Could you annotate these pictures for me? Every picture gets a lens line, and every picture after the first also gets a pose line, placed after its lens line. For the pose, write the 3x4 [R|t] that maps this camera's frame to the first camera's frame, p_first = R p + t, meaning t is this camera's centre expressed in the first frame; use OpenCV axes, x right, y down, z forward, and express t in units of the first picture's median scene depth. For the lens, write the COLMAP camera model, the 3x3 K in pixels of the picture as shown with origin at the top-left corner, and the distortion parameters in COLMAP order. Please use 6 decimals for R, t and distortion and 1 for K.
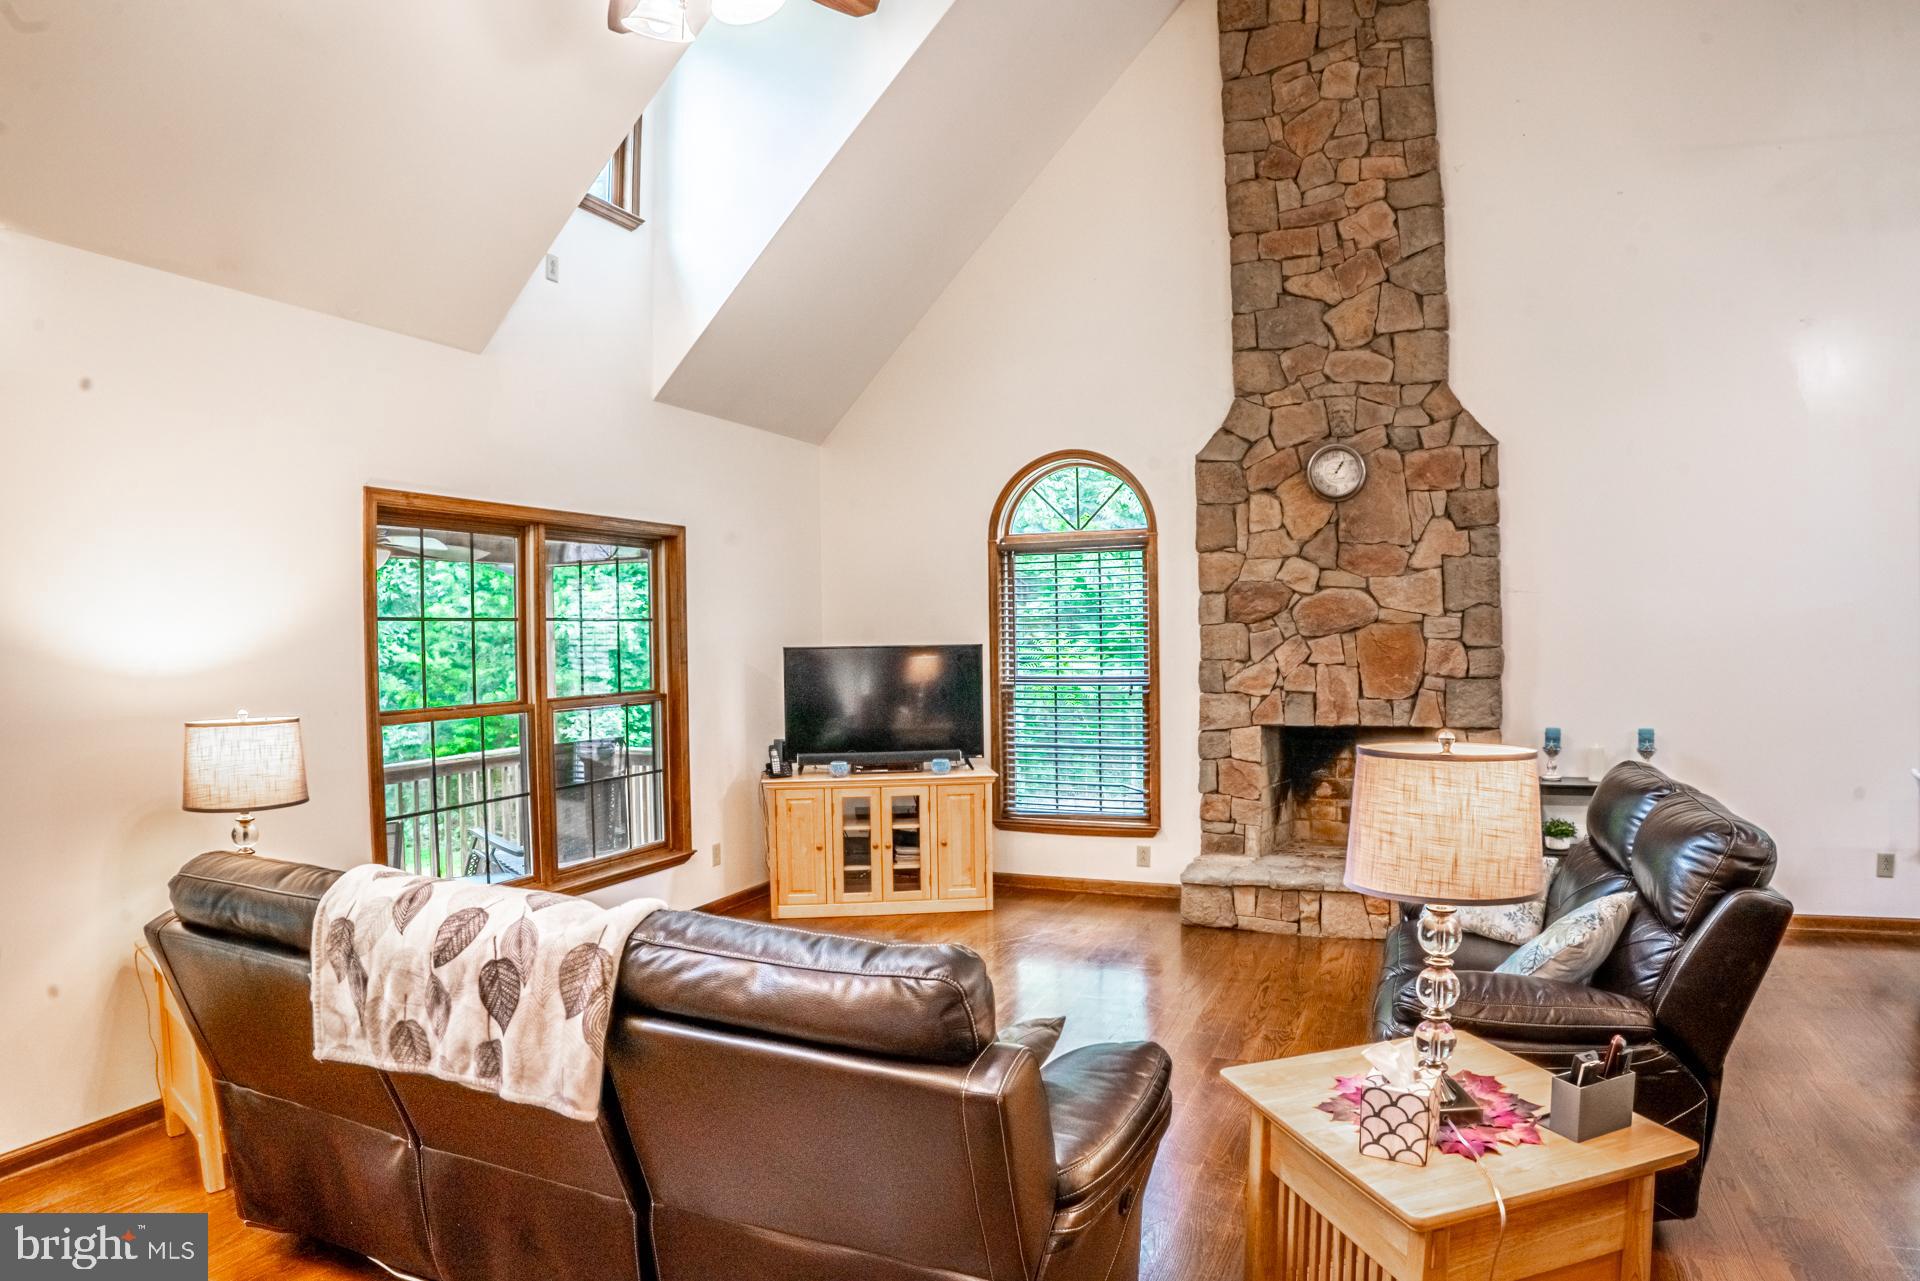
lens RADIAL K [[1113.1, 0, 956.3], [0, 1113.1, 643.1], [0, 0, 1]] dist [-0.157025, 0.045602]
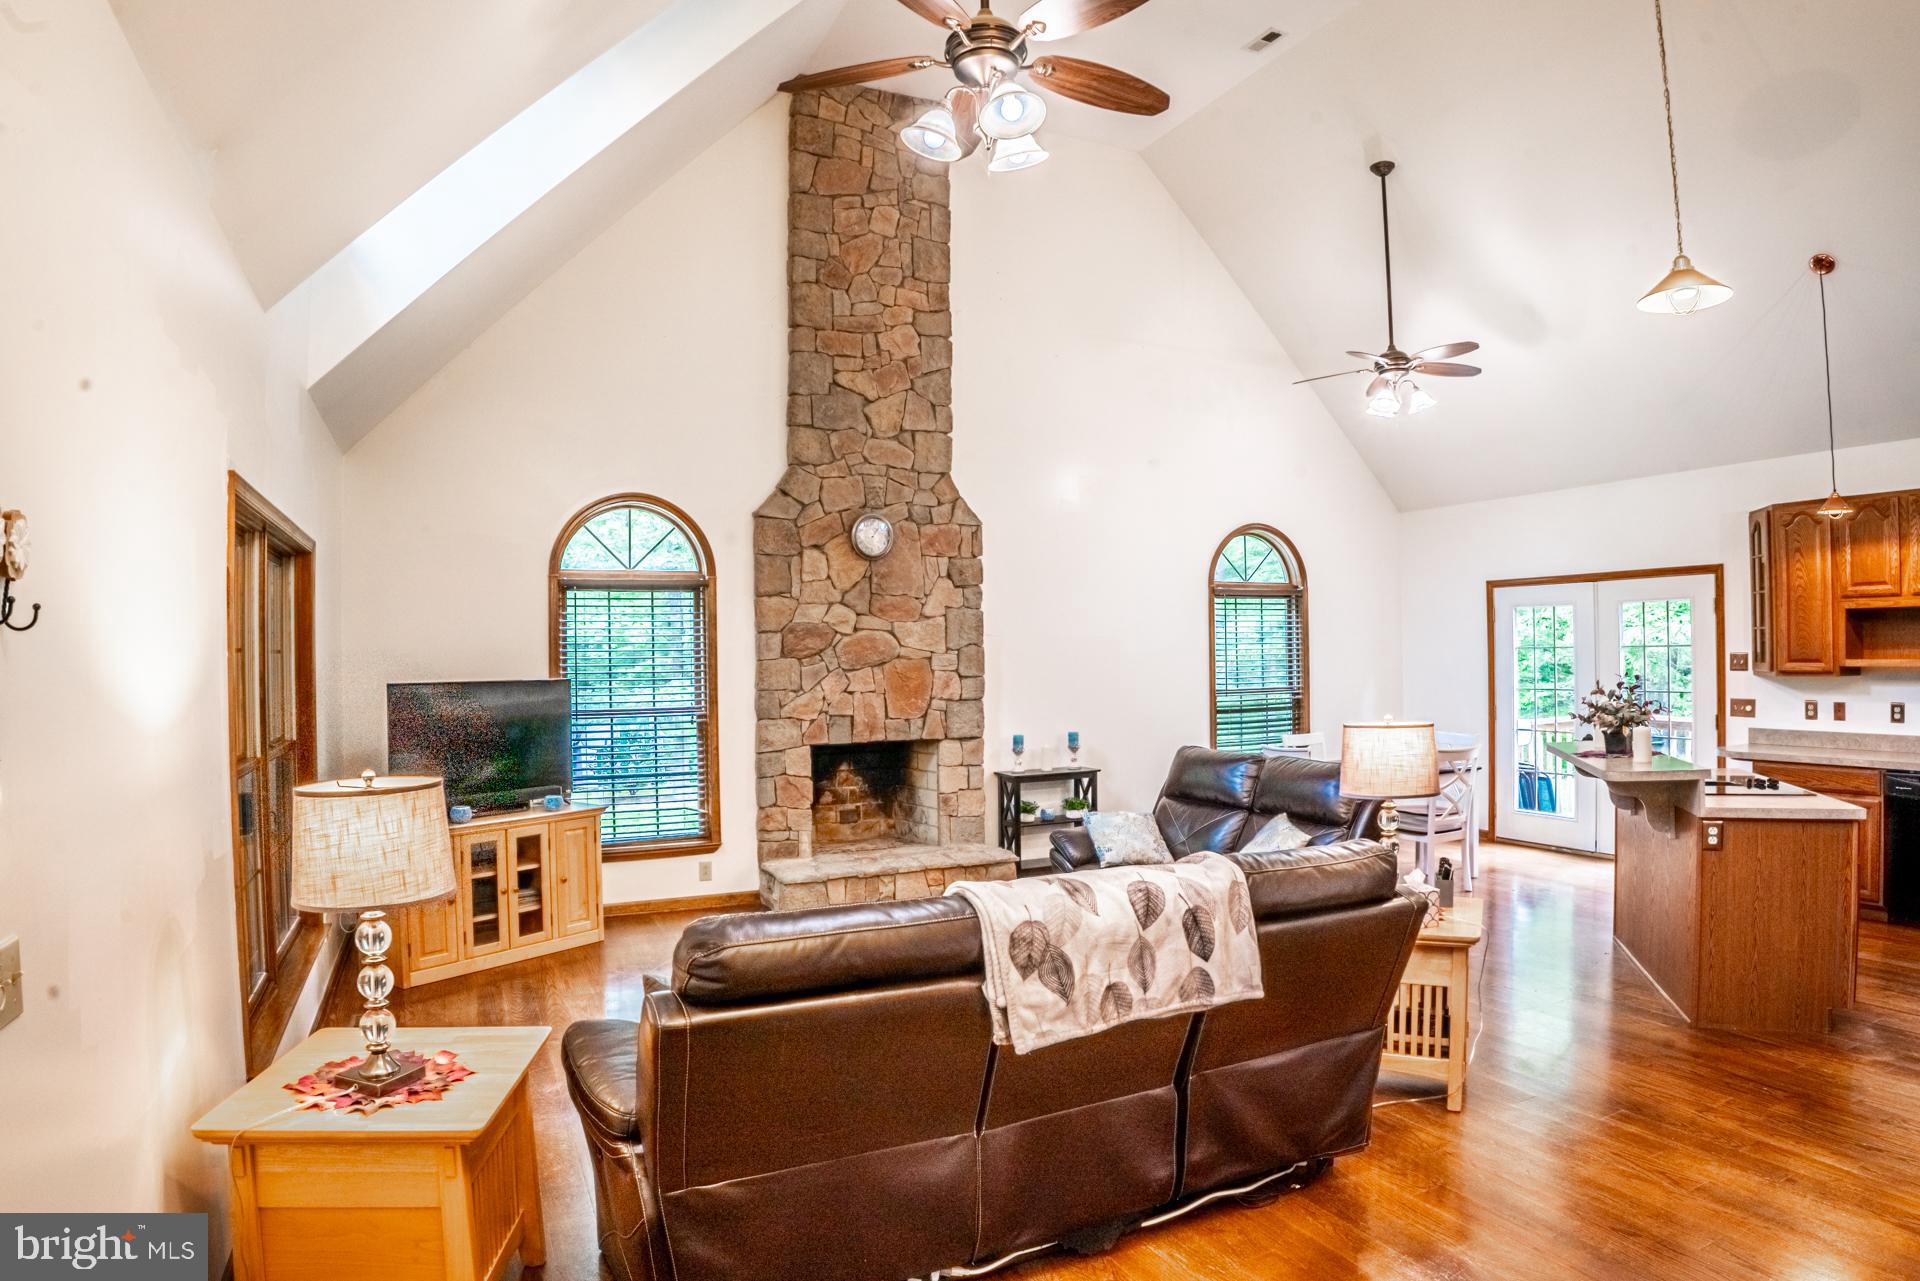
lens RADIAL K [[1113.1, 0, 956.3], [0, 1113.1, 643.1], [0, 0, 1]] dist [-0.157025, 0.045602]
pose [[0.662548, 0.012971, 0.748907, -0.527159], [0.010315, 0.999597, -0.026438, -0.001453], [-0.748948, 0.025242, 0.662148, 0.094713]]
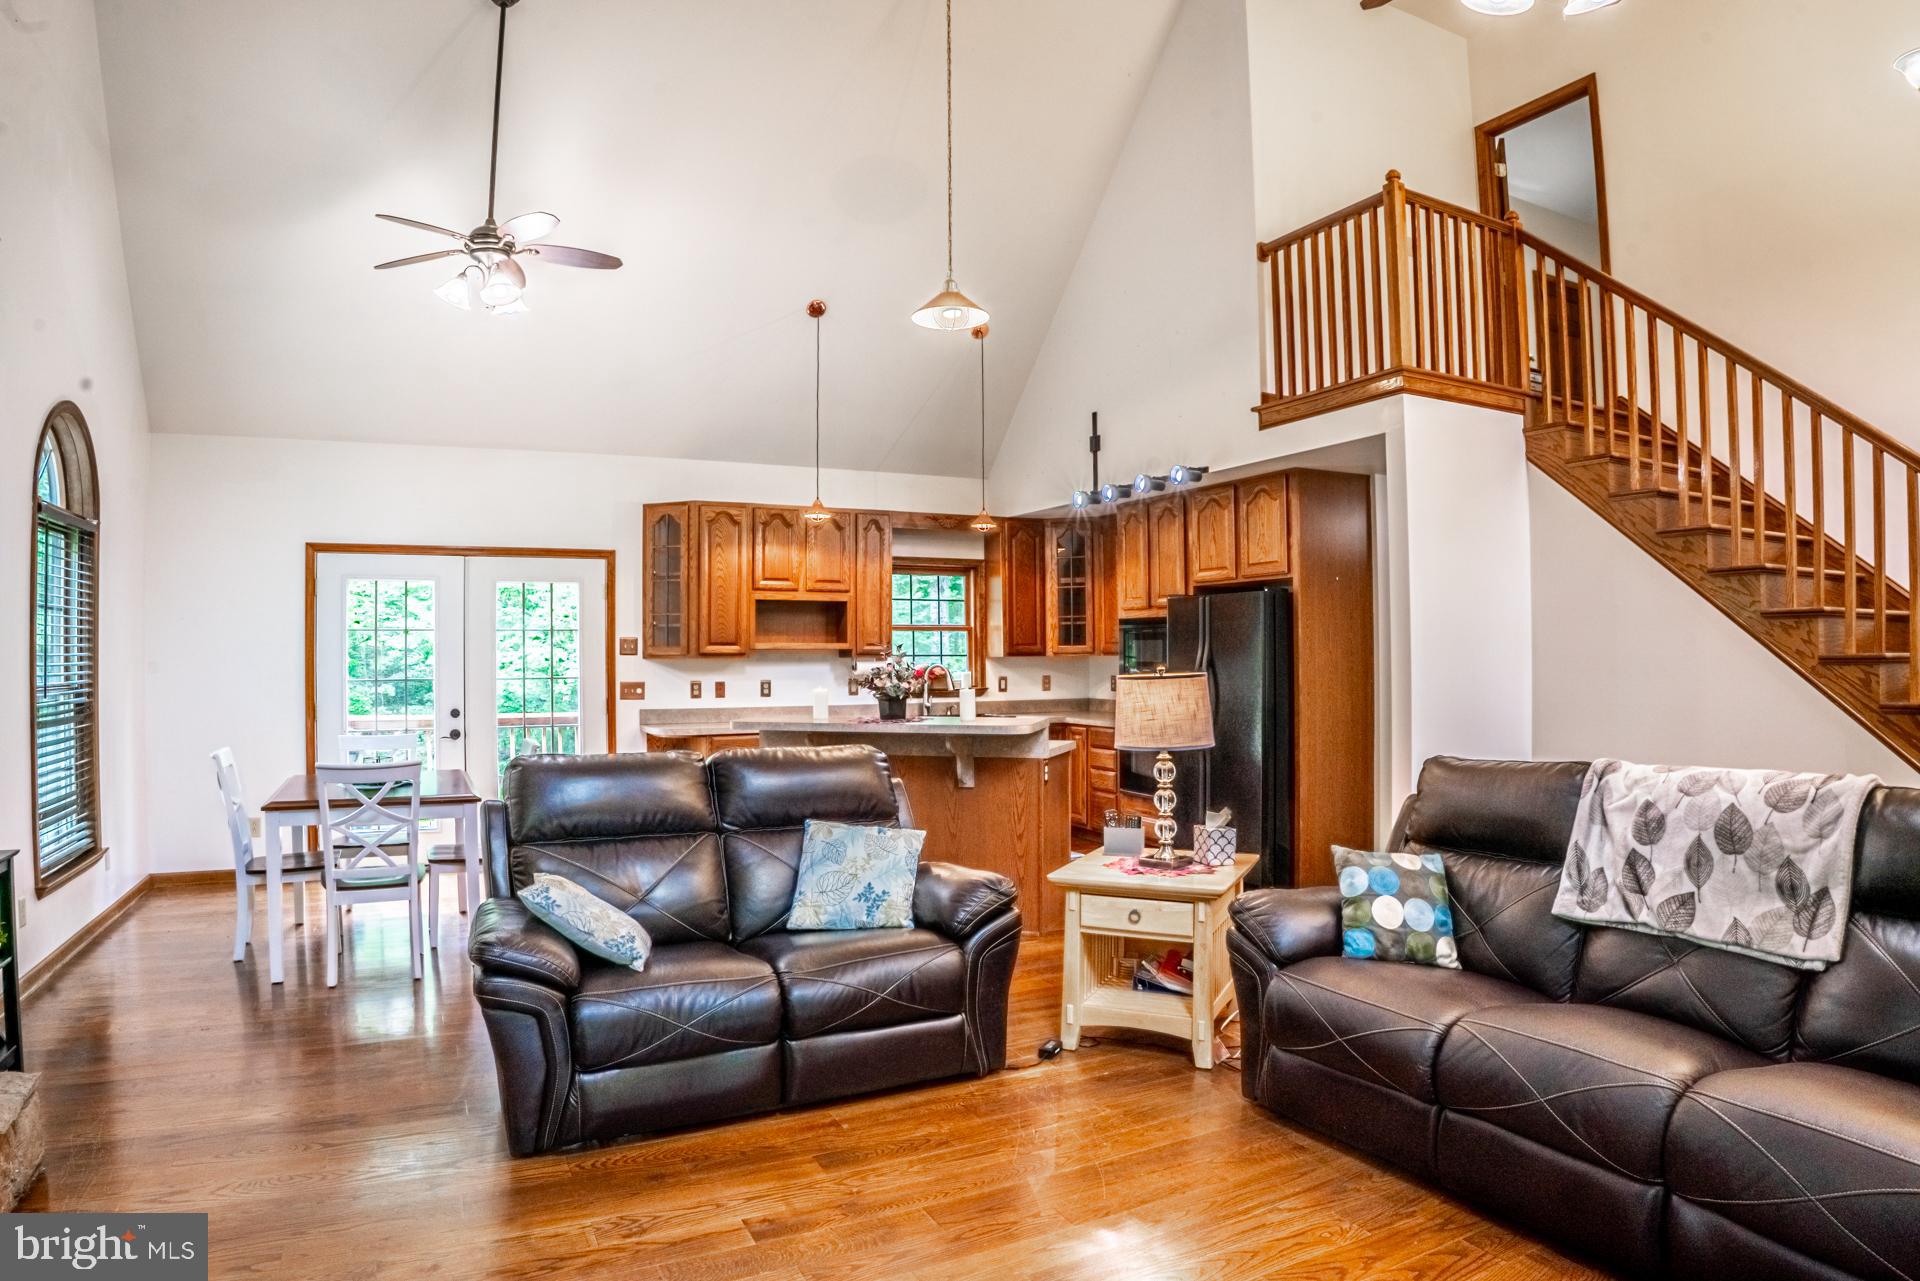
lens RADIAL K [[1113.1, 0, 956.3], [0, 1113.1, 643.1], [0, 0, 1]] dist [-0.157025, 0.045602]
pose [[-0.764768, 0.026119, 0.643776, -0.187515], [0.023300, 0.999646, -0.012877, 0.019719], [-0.643884, 0.005152, -0.765106, 0.941410]]
